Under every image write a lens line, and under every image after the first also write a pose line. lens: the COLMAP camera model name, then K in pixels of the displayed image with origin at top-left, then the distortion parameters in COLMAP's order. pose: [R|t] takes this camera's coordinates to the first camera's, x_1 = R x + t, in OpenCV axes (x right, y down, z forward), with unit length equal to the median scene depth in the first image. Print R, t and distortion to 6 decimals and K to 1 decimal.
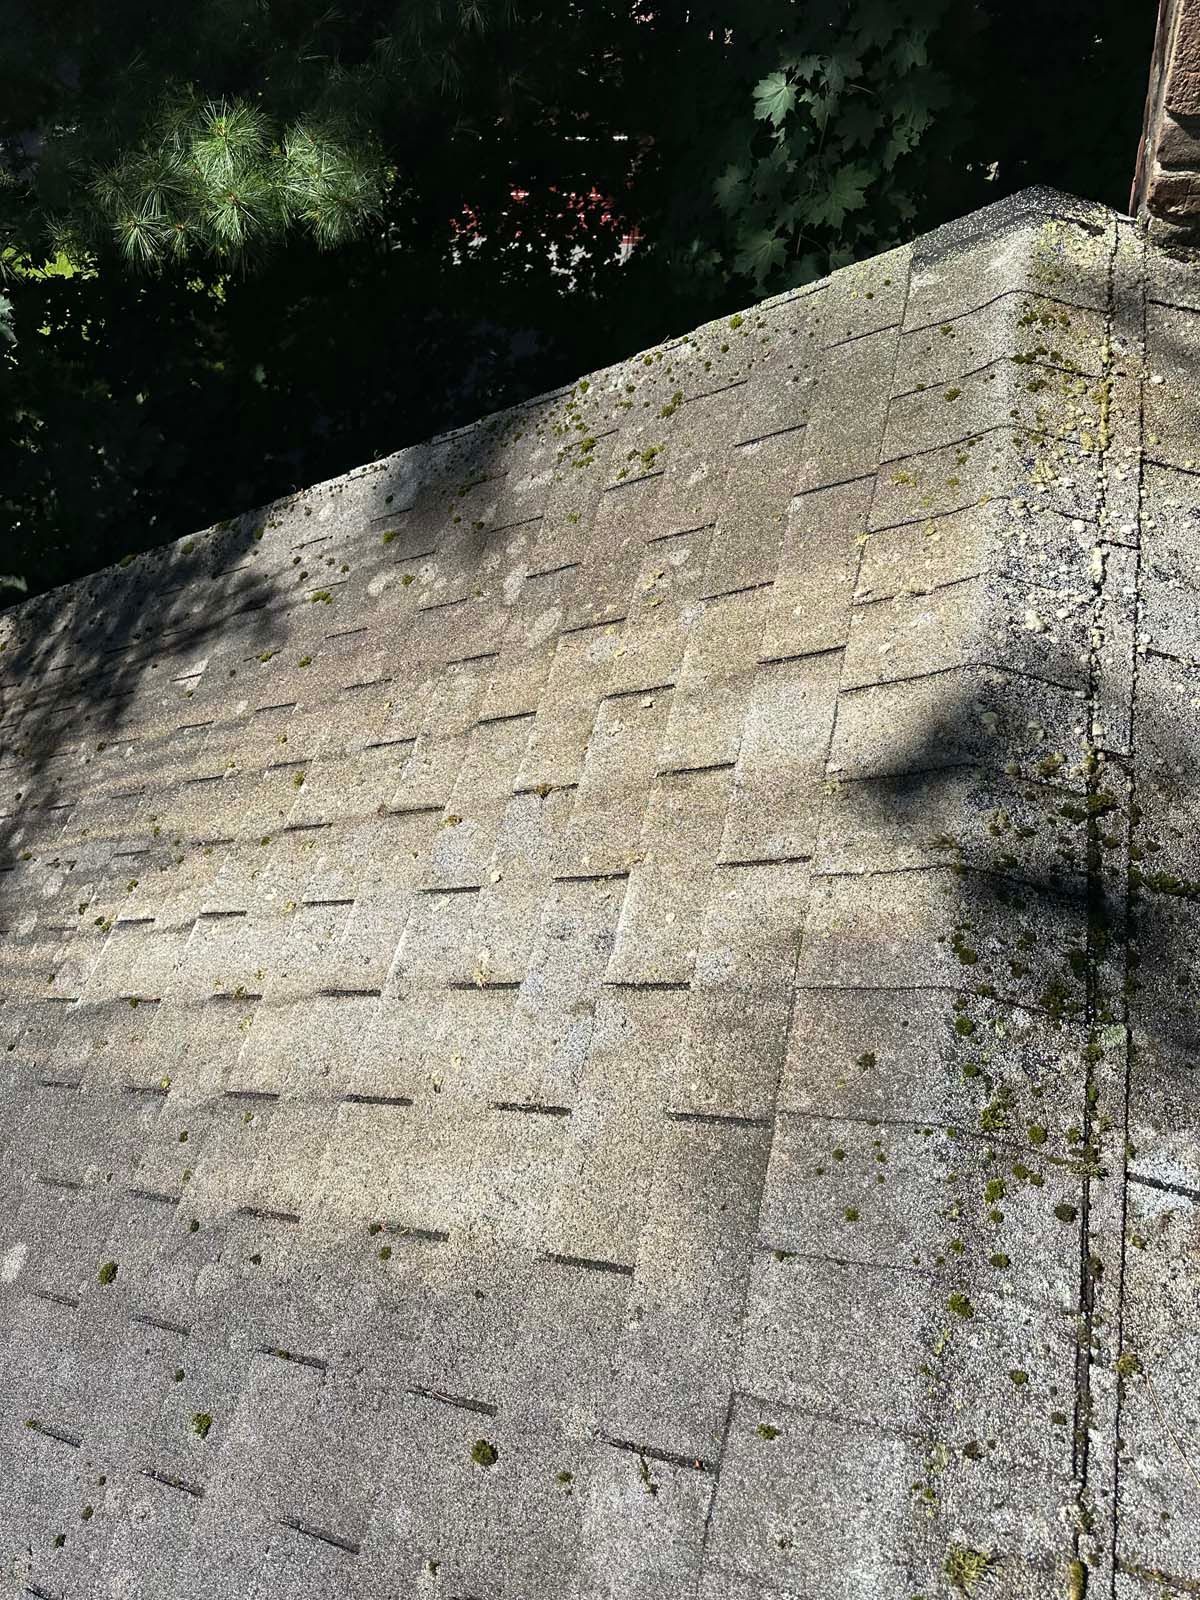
lens RADIAL K [[1102.3, 0, 600.0], [0, 1102.3, 800.0], [0, 0, 1]] dist [0.049691, -0.031363]
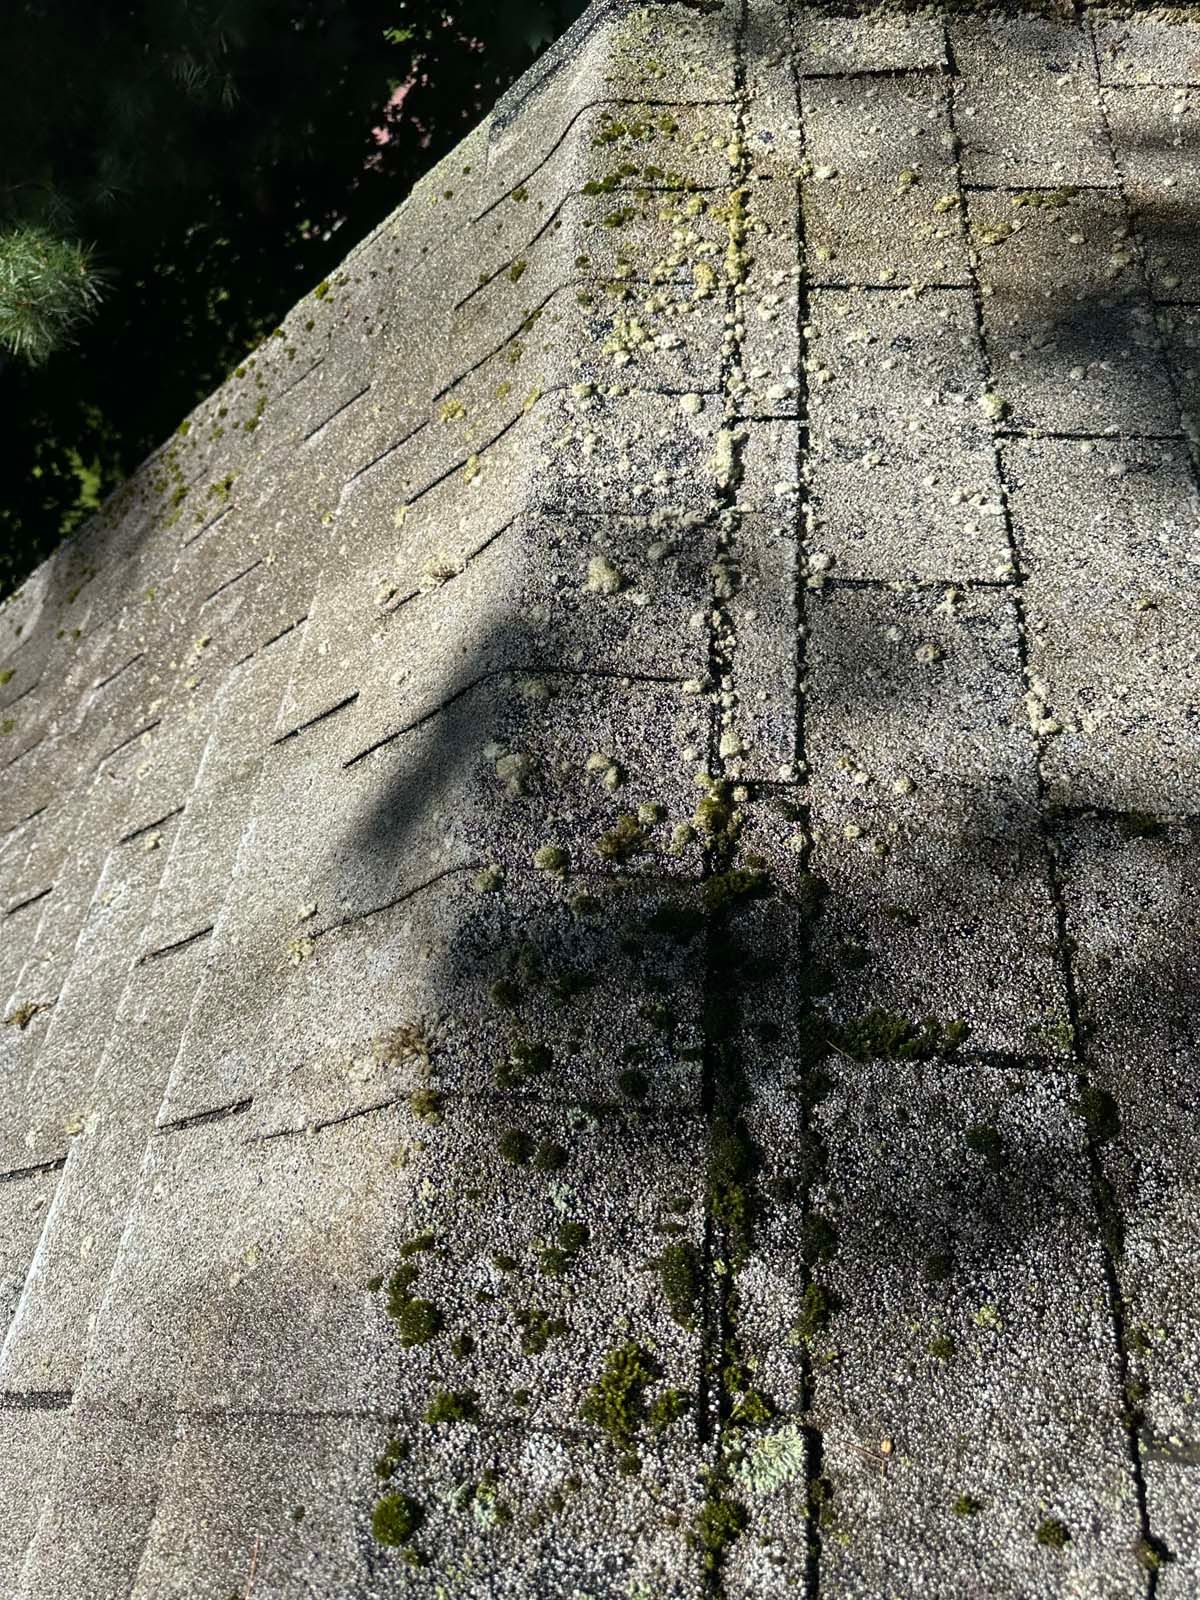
lens RADIAL K [[1109.5, 0, 600.0], [0, 1109.5, 800.0], [0, 0, 1]] dist [0.112583, -0.177174]
pose [[0.976127, -0.210361, -0.054074, 0.389428], [0.204434, 0.973922, -0.098401, 0.000344], [0.073363, 0.084997, 0.993677, 0.458540]]
